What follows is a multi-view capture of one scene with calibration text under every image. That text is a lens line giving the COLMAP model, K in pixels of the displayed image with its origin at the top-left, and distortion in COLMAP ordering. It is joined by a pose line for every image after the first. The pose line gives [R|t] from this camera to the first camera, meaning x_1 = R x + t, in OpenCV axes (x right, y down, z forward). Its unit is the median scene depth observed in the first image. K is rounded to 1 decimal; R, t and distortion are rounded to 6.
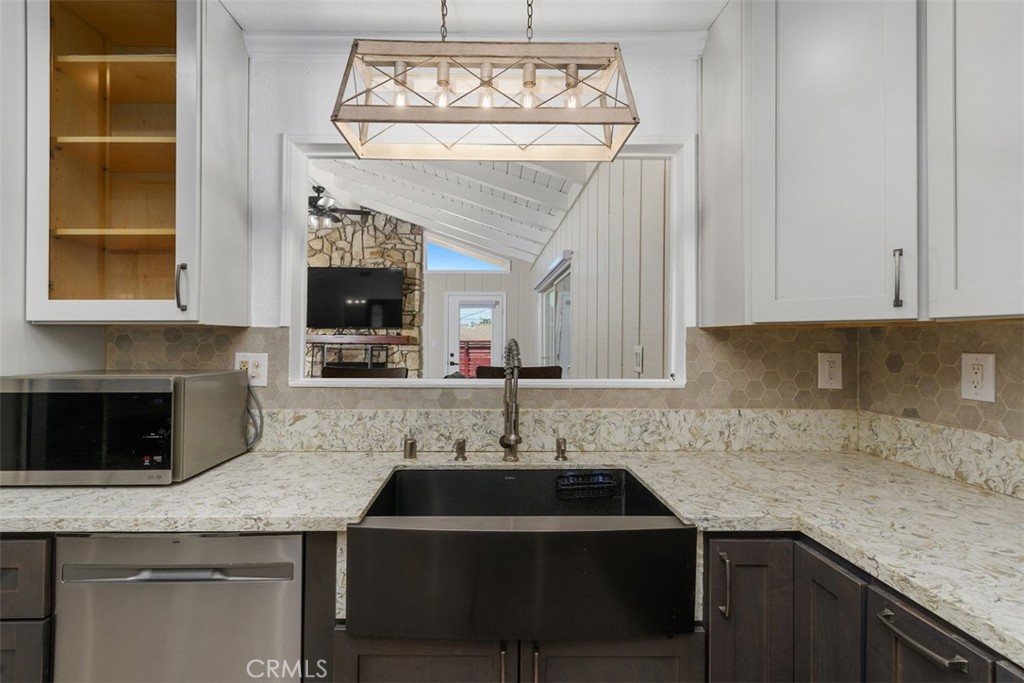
lens RADIAL K [[475.9, 0, 502.9], [0, 475.9, 336.7], [0, 0, 1]] dist [0.003465, -0.001388]
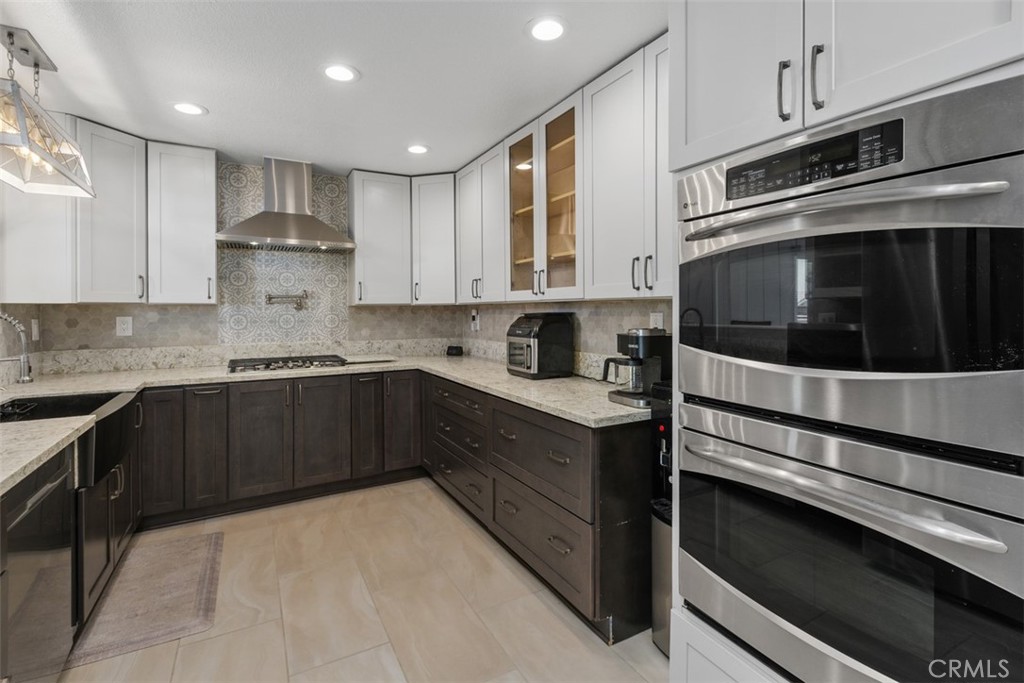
lens RADIAL K [[475.9, 0, 518.5], [0, 475.9, 314.2], [0, 0, 1]] dist [0.003465, -0.001388]
pose [[-0.501403, -0.004995, 0.865200, -2.001178], [-0.000532, 0.999985, 0.005465, 0.007458], [-0.865214, 0.002280, -0.501398, 0.439361]]
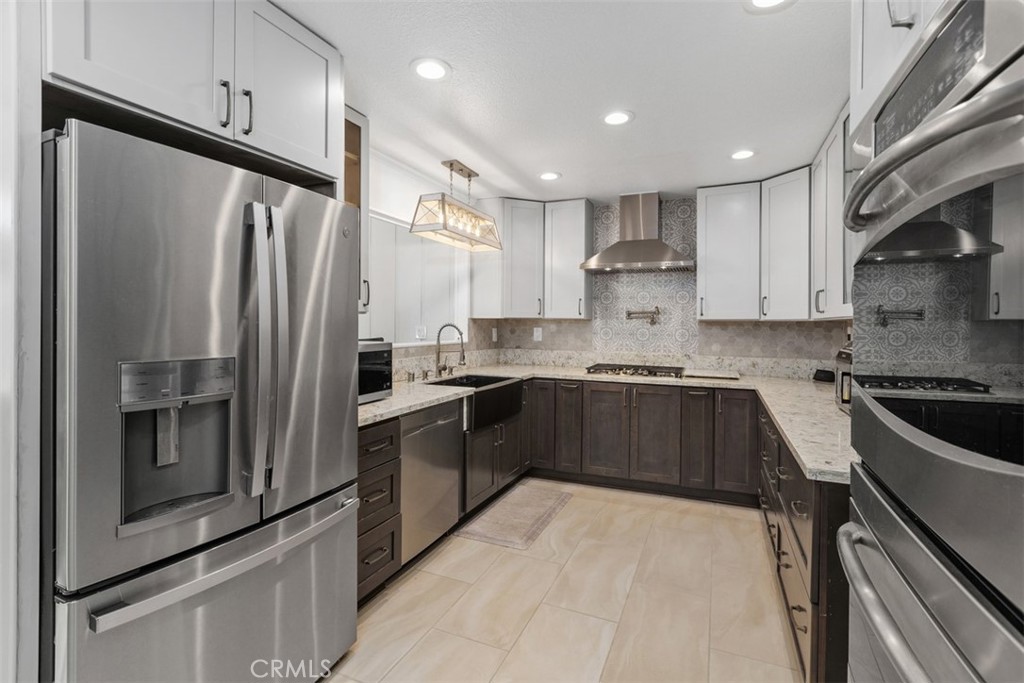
lens RADIAL K [[475.9, 0, 516.5], [0, 475.9, 332.6], [0, 0, 1]] dist [0.003465, -0.001388]
pose [[0.387731, -0.014005, 0.921666, -2.159857], [-0.015434, 0.999646, 0.021682, -0.002303], [-0.921643, -0.022632, 0.387377, -0.207517]]
